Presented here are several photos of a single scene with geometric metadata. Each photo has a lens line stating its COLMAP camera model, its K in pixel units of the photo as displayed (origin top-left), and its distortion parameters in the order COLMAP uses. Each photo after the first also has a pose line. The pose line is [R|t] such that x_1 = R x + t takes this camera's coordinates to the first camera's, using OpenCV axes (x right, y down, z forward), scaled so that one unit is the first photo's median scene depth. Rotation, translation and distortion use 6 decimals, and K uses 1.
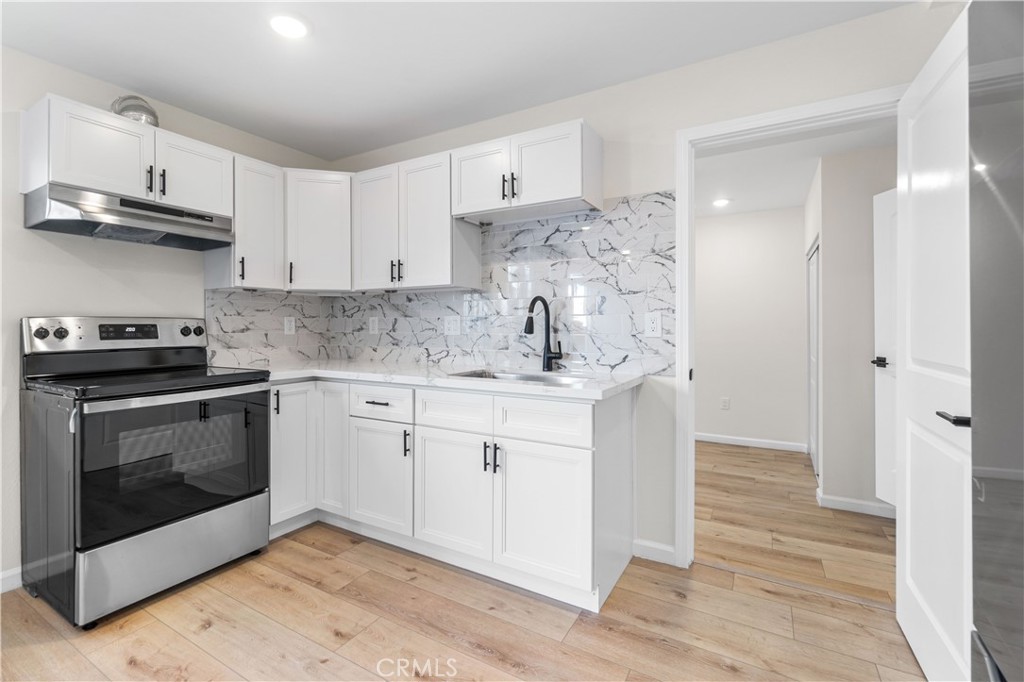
lens RADIAL K [[449.1, 0, 508.0], [0, 449.1, 322.1], [0, 0, 1]] dist [-0.000427, 0.001044]
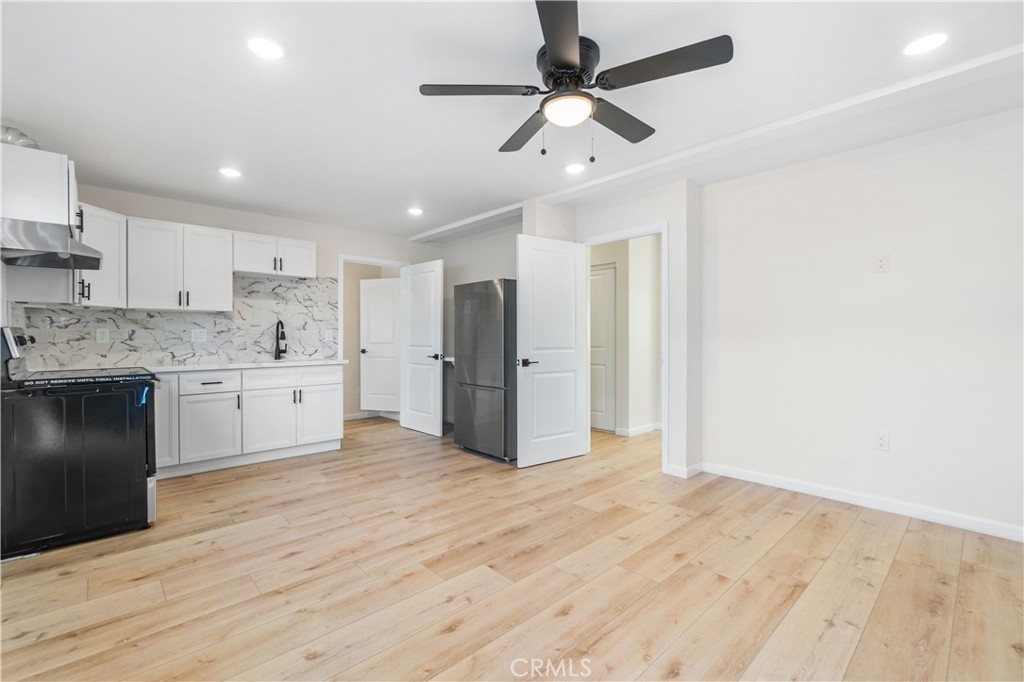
lens RADIAL K [[449.1, 0, 486.9], [0, 449.1, 335.7], [0, 0, 1]] dist [-0.000427, 0.001044]
pose [[0.314151, 0.002059, 0.949371, -1.522651], [-0.006087, 0.999981, -0.000154, 0.002677], [-0.949353, -0.005730, 0.314158, -0.458087]]
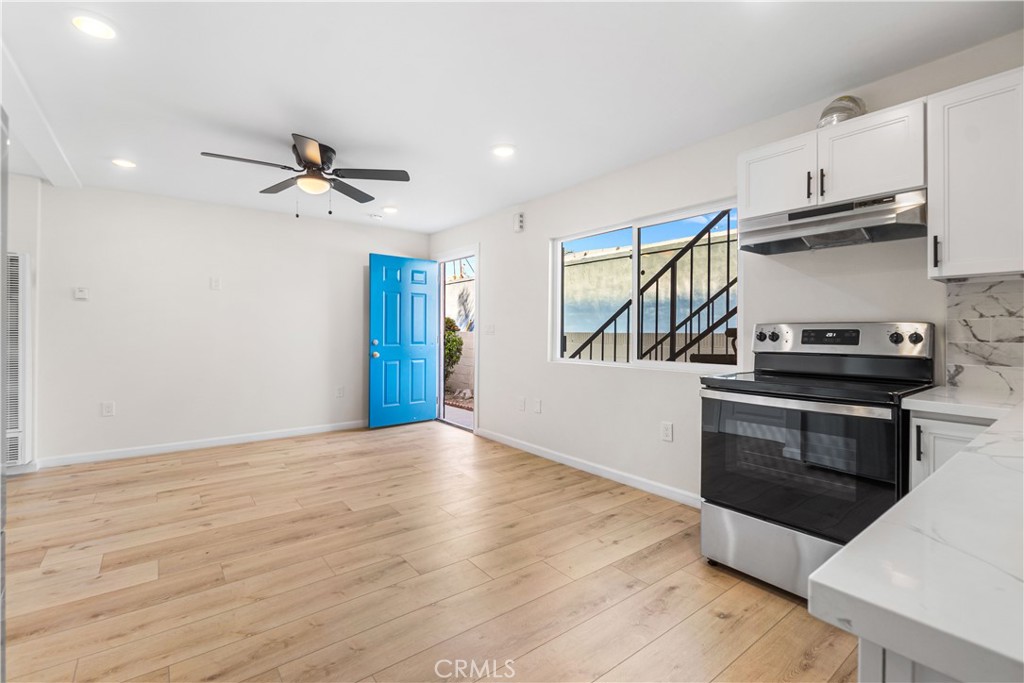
lens RADIAL K [[449.1, 0, 482.2], [0, 449.1, 330.1], [0, 0, 1]] dist [-0.000427, 0.001044]
pose [[-0.410070, 0.001414, -0.912053, 0.387892], [0.005548, 0.999984, -0.000944, 0.002442], [0.912037, -0.005448, -0.410072, 0.688554]]
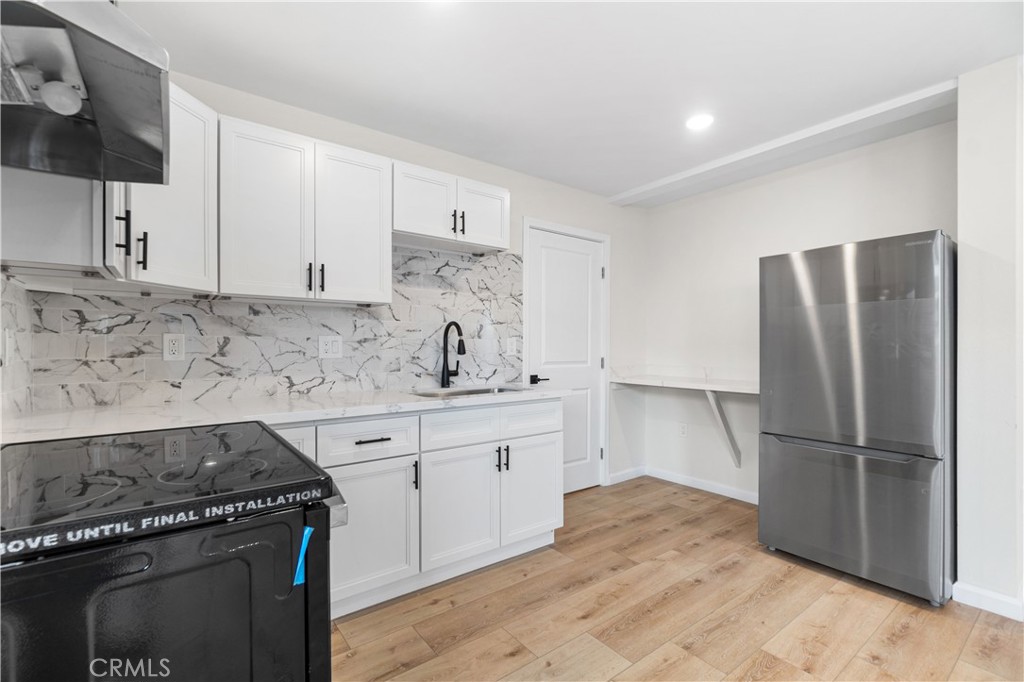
lens RADIAL K [[449.1, 0, 490.2], [0, 449.1, 345.1], [0, 0, 1]] dist [-0.000427, 0.001044]
pose [[0.407469, 0.004776, 0.913206, -0.958910], [-0.006925, 0.999974, -0.002139, 0.003982], [-0.913193, -0.005452, 0.407492, 0.463629]]
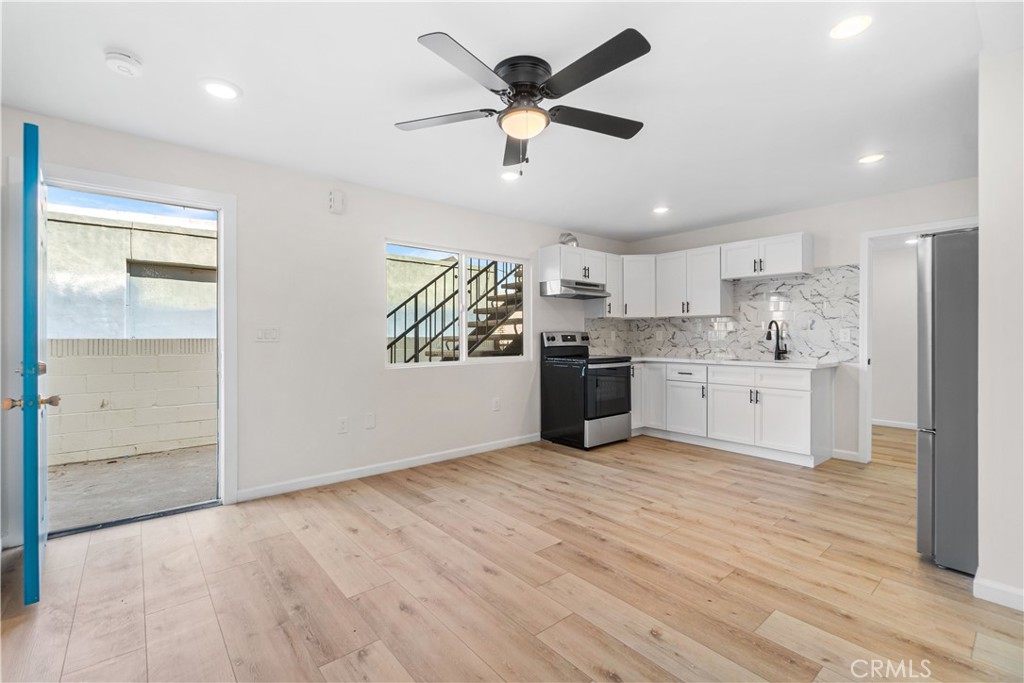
lens RADIAL K [[449.1, 0, 506.4], [0, 449.1, 336.4], [0, 0, 1]] dist [-0.000427, 0.001044]
pose [[0.938641, 0.000834, -0.344895, -0.348426], [0.001714, 0.999973, 0.007084, -0.005156], [0.344891, -0.007240, 0.938615, -1.216137]]
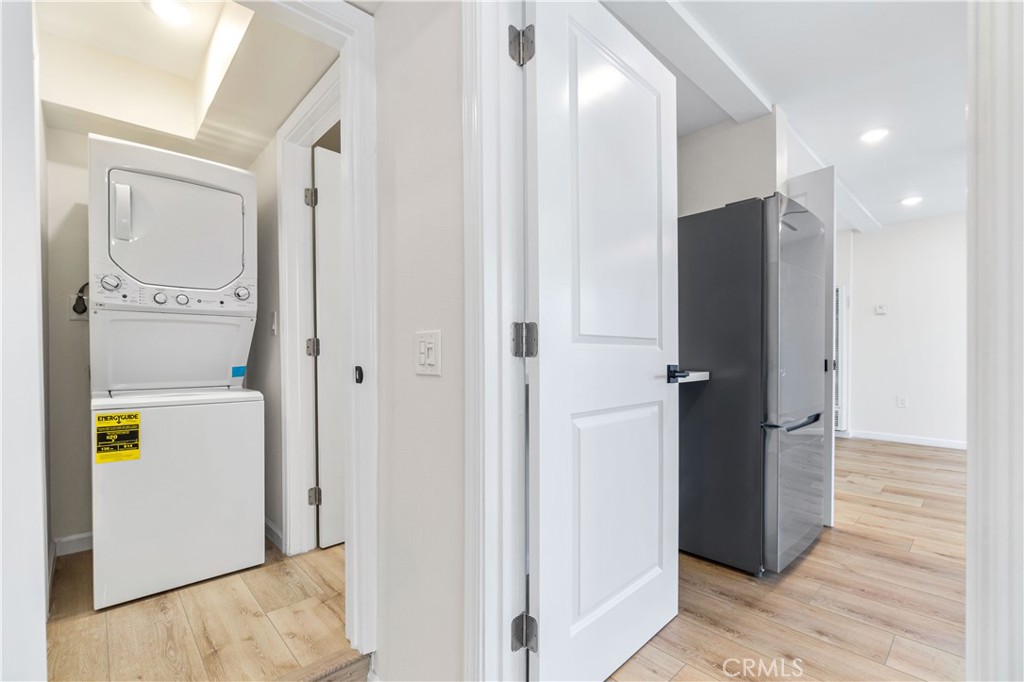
lens RADIAL K [[449.1, 0, 507.7], [0, 449.1, 358.7], [0, 0, 1]] dist [-0.000427, 0.001044]
pose [[-0.954775, 0.005259, 0.297282, 0.548388], [0.005562, 0.999985, 0.000173, 0.083293], [-0.297276, 0.001819, -0.954790, 1.242771]]
